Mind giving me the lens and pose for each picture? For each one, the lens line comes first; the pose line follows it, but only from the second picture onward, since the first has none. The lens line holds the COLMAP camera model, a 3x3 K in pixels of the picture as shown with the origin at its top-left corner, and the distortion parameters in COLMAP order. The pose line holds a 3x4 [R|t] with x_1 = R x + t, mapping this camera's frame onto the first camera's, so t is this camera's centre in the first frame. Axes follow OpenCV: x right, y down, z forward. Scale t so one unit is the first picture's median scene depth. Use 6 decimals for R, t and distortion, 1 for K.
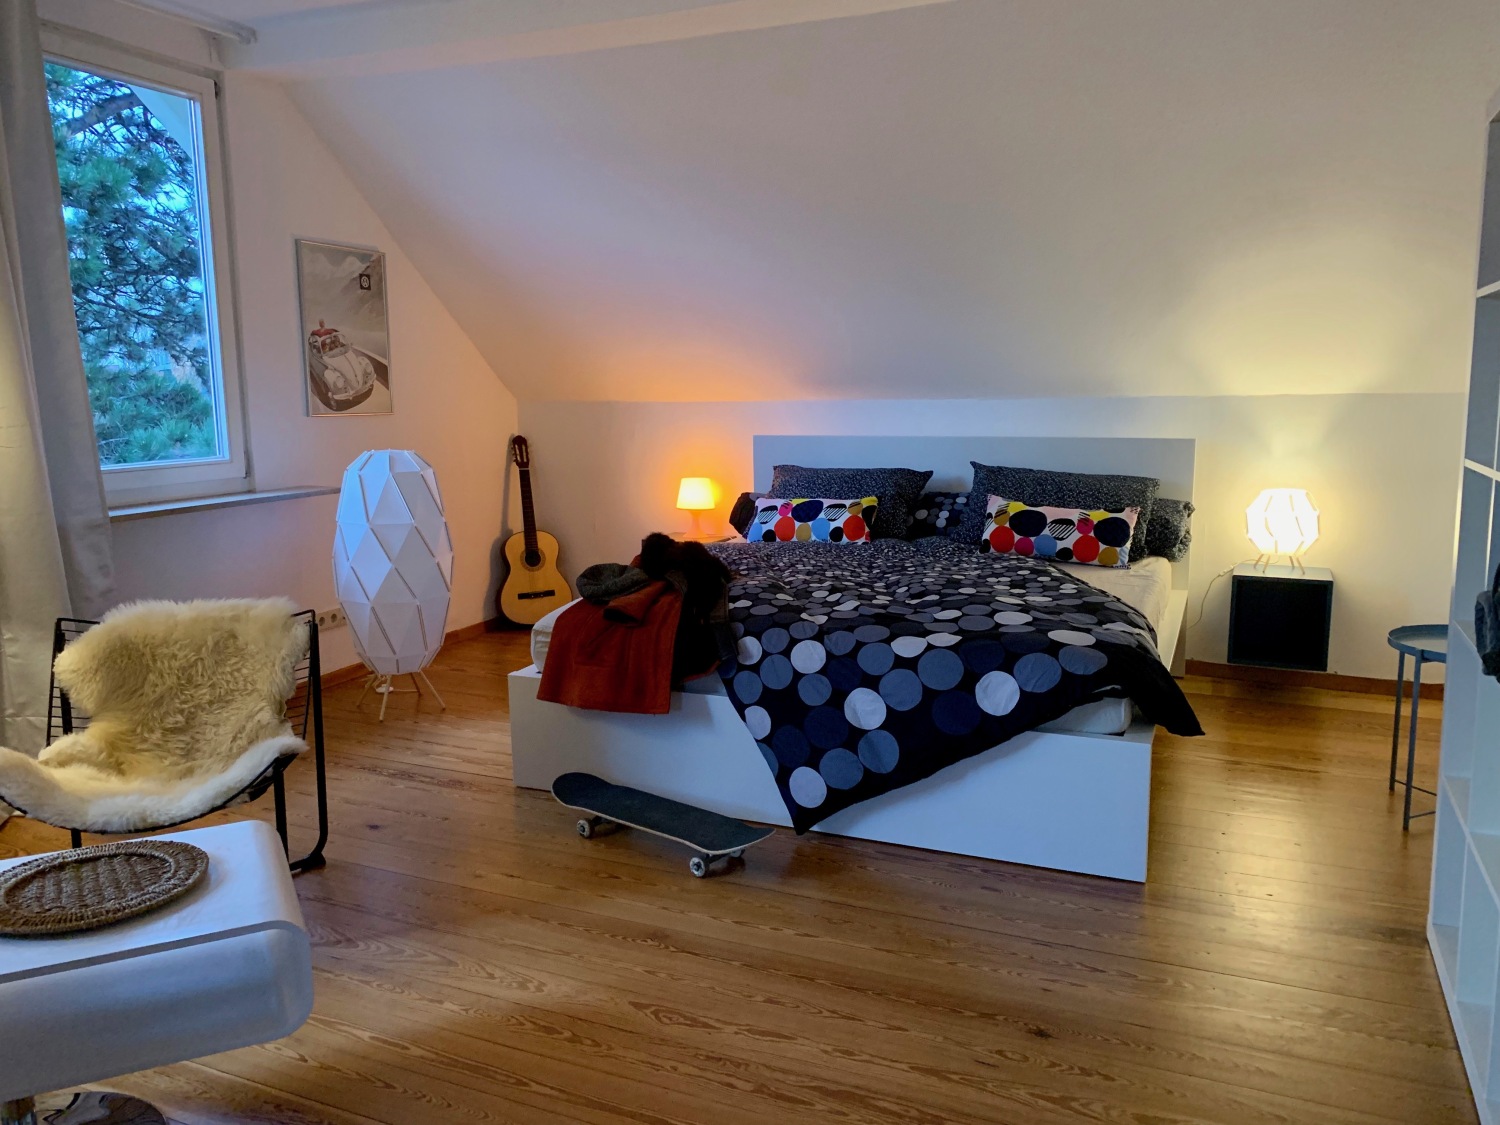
lens RADIAL K [[1146.4, 0, 750.0], [0, 1146.4, 562.5], [0, 0, 1]] dist [-0.000890, 0.003790]
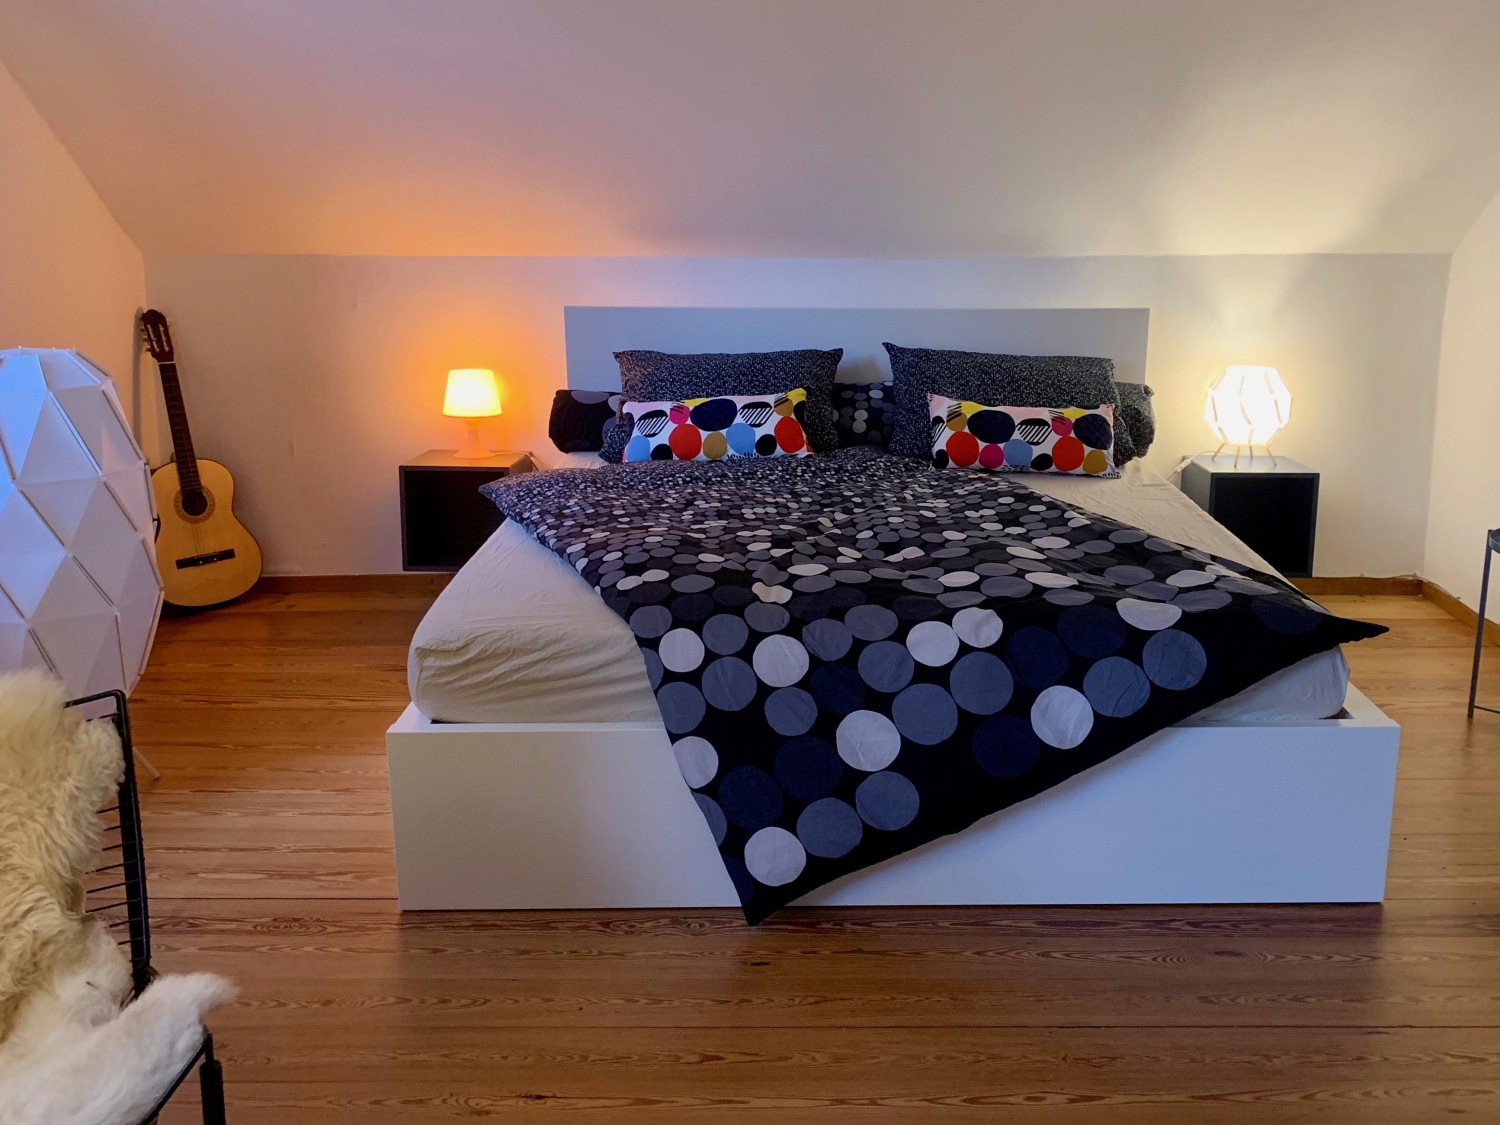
lens RADIAL K [[1329.7, 0, 821.6], [0, 1329.7, 501.0], [0, 0, 1]] dist [0.007668, 0.006787]
pose [[0.909597, -0.071266, 0.409335, -0.293030], [0.050383, 0.996829, 0.061593, -0.054893], [-0.412426, -0.035401, 0.910303, 0.296104]]
